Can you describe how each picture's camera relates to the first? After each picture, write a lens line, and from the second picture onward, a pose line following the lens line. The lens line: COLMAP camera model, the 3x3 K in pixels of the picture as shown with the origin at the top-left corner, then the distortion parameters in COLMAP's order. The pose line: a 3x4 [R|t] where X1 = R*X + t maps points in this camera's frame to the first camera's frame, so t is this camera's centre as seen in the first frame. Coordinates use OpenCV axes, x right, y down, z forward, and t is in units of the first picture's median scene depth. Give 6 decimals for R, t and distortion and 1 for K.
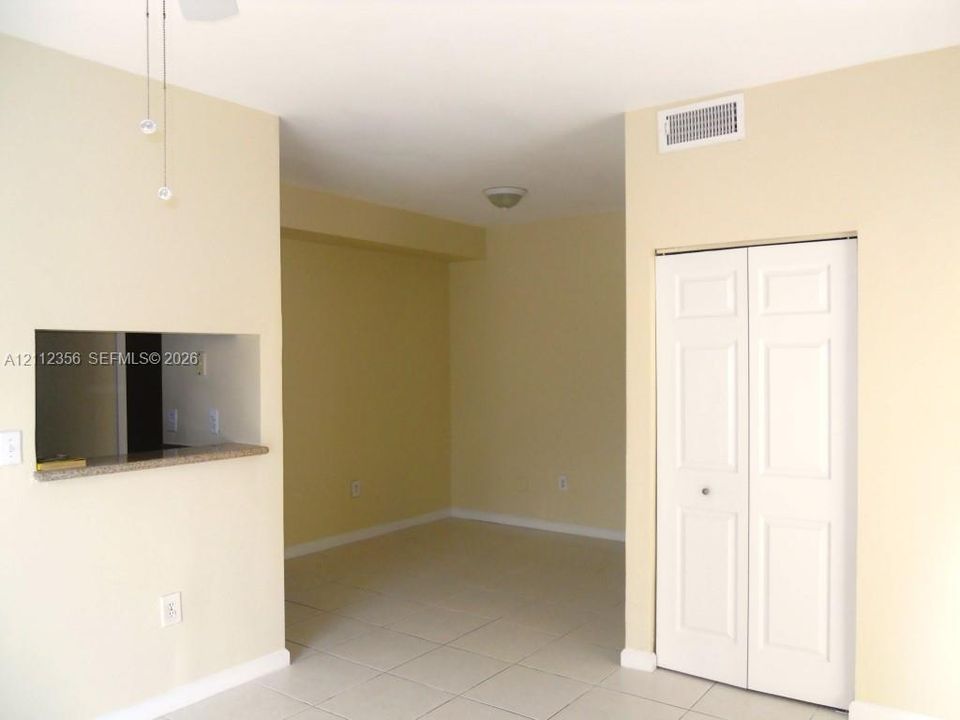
lens RADIAL K [[792.7, 0, 480.0], [0, 792.7, 360.0], [0, 0, 1]] dist [-0.001345, 0.001356]
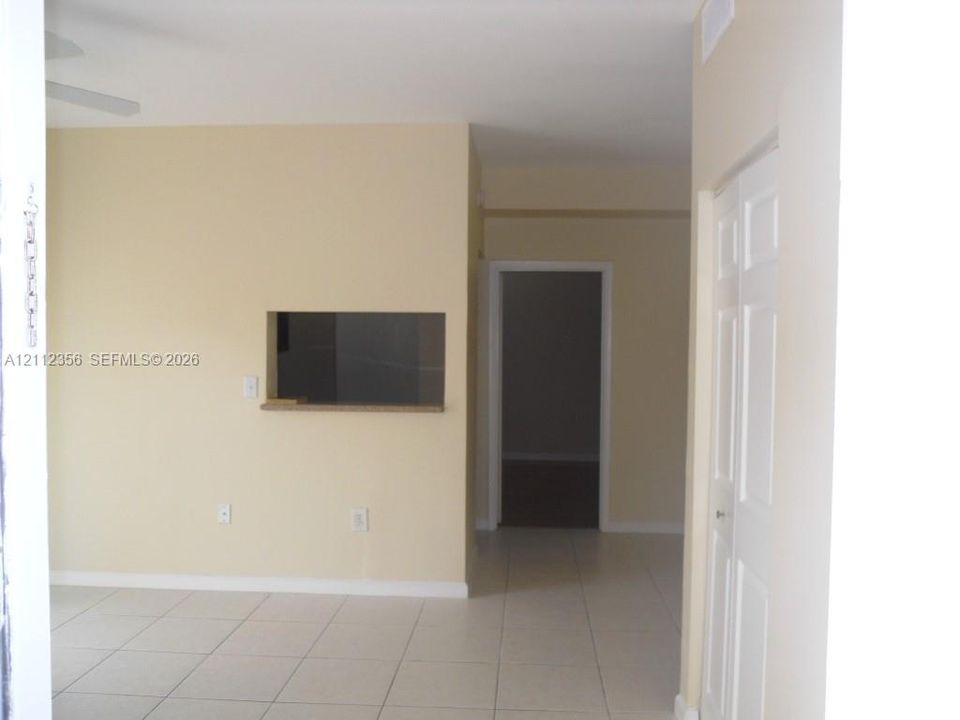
lens RADIAL K [[792.7, 0, 480.0], [0, 792.7, 360.0], [0, 0, 1]] dist [-0.001345, 0.001356]
pose [[0.550144, 0.034683, -0.834349, 0.838670], [-0.015268, 0.999388, 0.031476, 0.000759], [0.834930, -0.004577, 0.550337, 0.437930]]
